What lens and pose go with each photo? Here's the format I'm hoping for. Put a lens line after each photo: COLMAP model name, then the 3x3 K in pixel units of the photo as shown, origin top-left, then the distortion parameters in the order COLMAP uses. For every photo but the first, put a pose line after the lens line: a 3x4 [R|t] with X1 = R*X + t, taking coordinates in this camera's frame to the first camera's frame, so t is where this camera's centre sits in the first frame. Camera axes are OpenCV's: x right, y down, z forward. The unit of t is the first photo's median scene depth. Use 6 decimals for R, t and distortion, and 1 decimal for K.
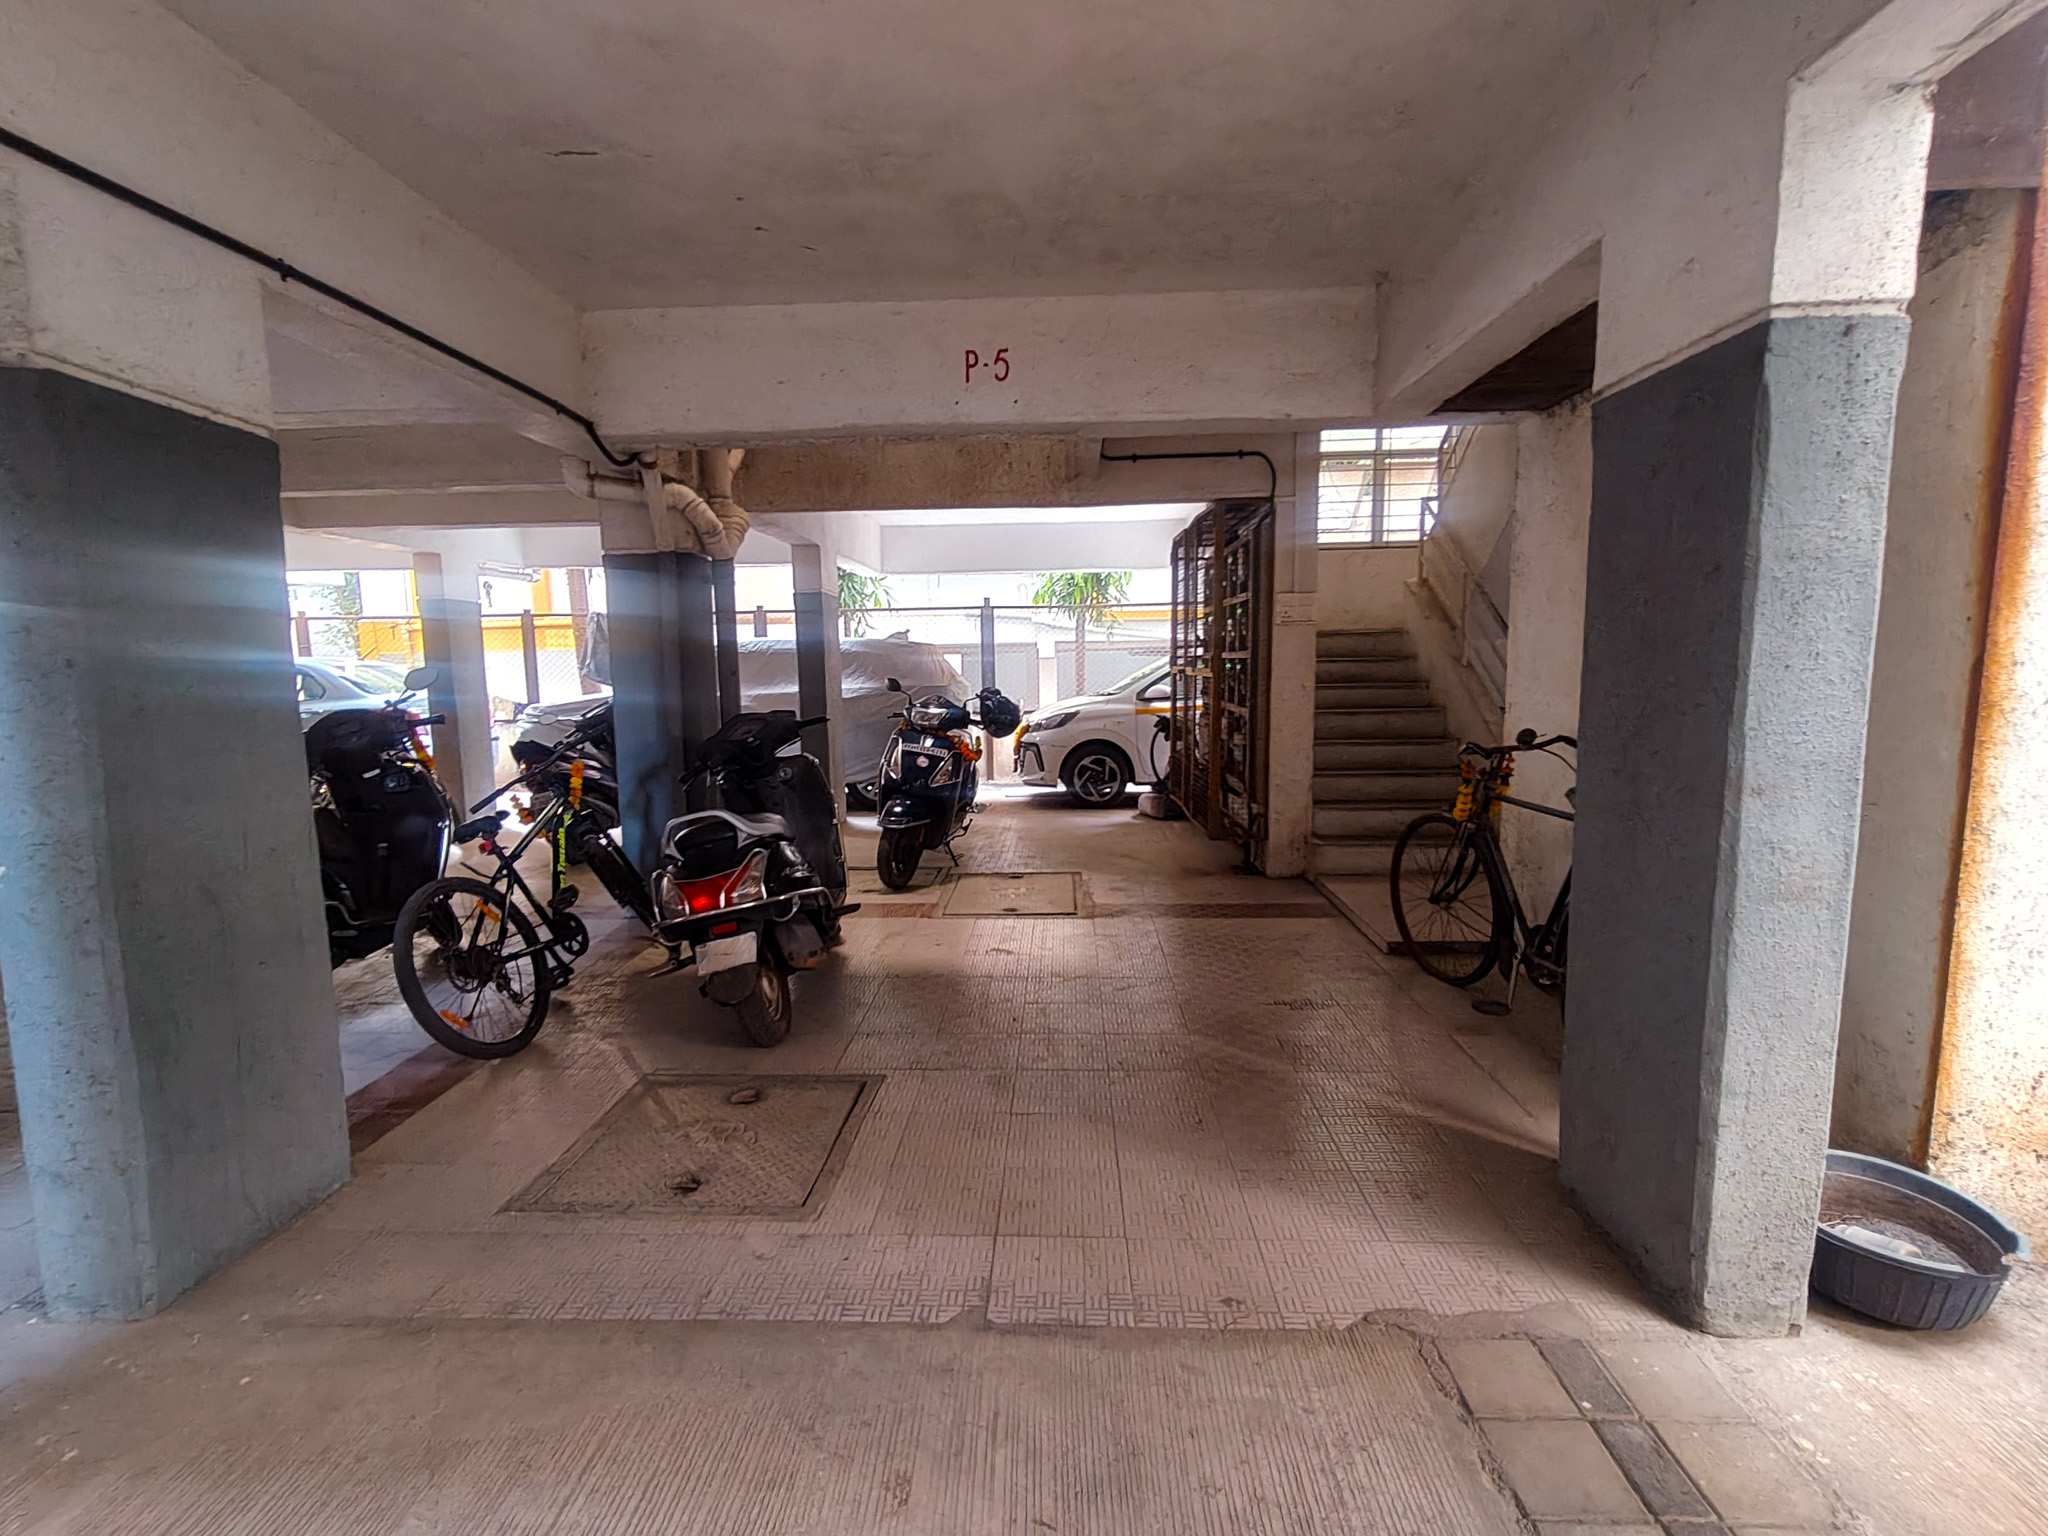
lens RADIAL K [[959.9, 0, 1016.1], [0, 959.9, 775.3], [0, 0, 1]] dist [0.008619, -0.005049]
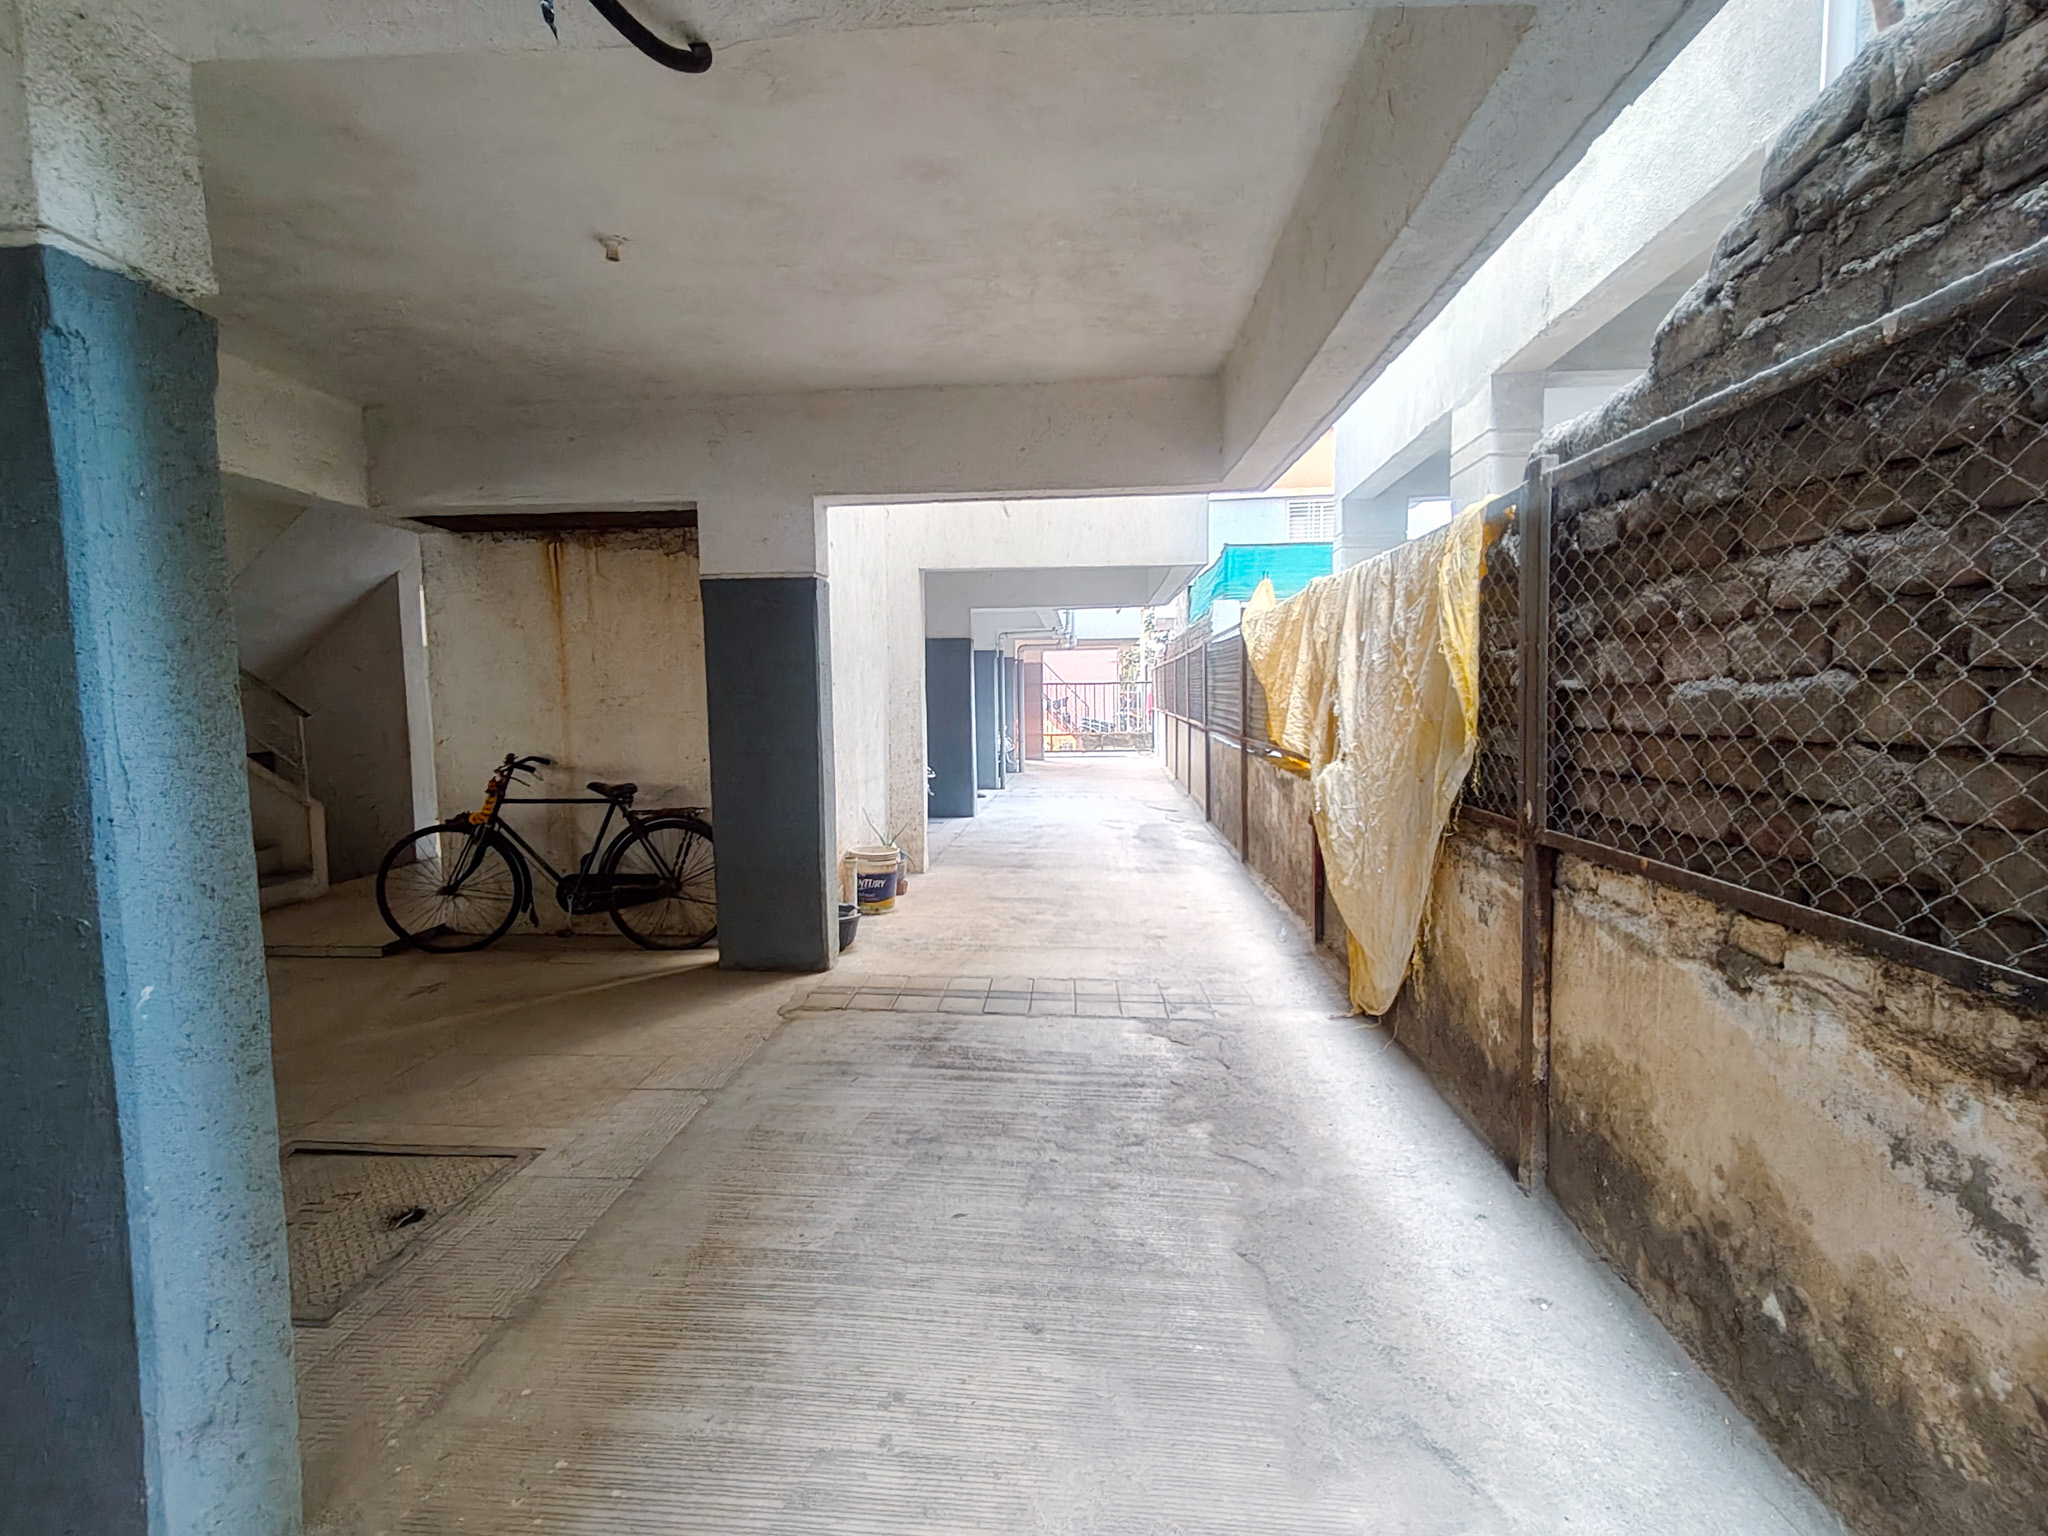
lens RADIAL K [[959.9, 0, 1016.1], [0, 959.9, 775.3], [0, 0, 1]] dist [0.008619, -0.005049]
pose [[0.036665, -0.068956, 0.996946, -1.534047], [0.130379, 0.989420, 0.063641, -0.015062], [-0.990786, 0.127647, 0.045267, 0.309385]]
